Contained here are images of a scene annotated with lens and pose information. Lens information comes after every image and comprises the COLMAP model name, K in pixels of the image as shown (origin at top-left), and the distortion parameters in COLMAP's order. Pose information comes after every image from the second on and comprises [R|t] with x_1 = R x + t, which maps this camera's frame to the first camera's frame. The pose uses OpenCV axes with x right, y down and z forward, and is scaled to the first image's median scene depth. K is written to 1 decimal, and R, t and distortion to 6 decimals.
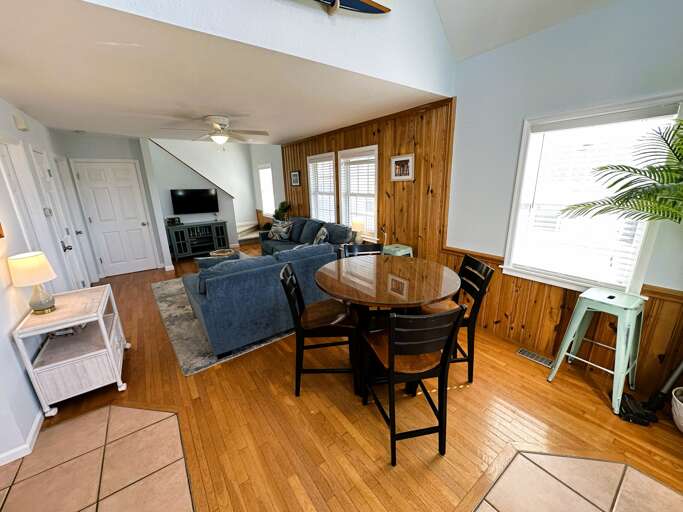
lens RADIAL K [[274.2, 0, 341.5], [0, 274.2, 256.0], [0, 0, 1]] dist [0.006804, -0.000097]
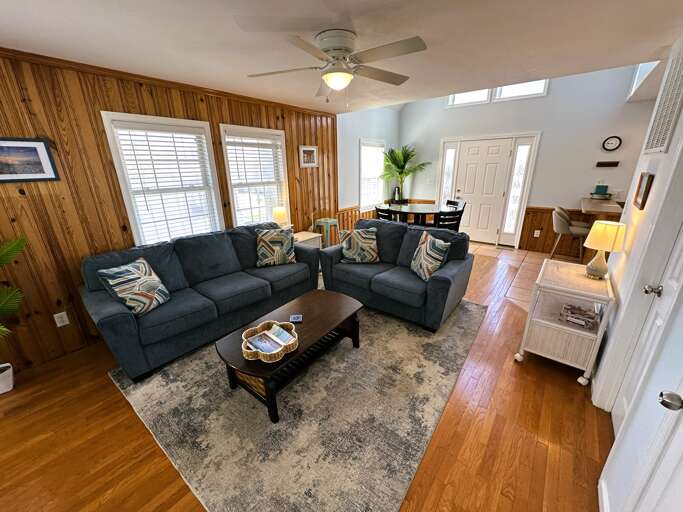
lens RADIAL K [[274.2, 0, 341.5], [0, 274.2, 256.0], [0, 0, 1]] dist [0.006804, -0.000097]
pose [[-0.257197, -0.273500, 0.926848, -0.771766], [0.279812, 0.896950, 0.342325, -0.220739], [-0.924962, 0.347388, -0.154164, 0.882829]]
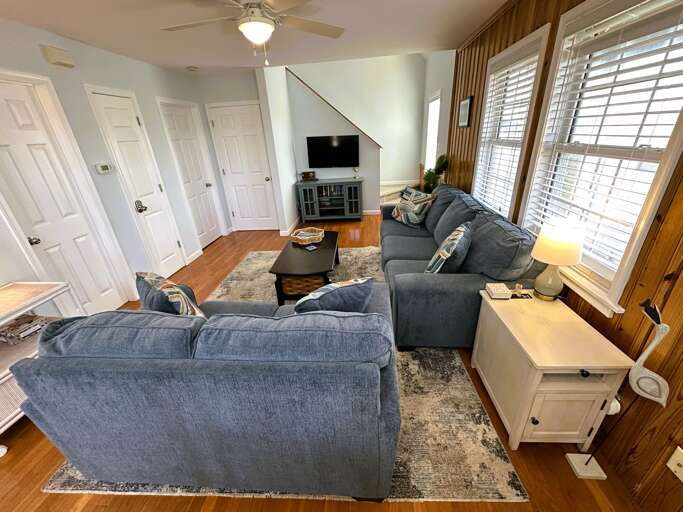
lens RADIAL K [[274.2, 0, 341.5], [0, 274.2, 256.0], [0, 0, 1]] dist [0.006804, -0.000097]
pose [[0.753735, 0.254083, -0.606074, 0.061839], [-0.139353, 0.963058, 0.230437, -0.124130], [0.642234, -0.089230, 0.761297, 0.498377]]
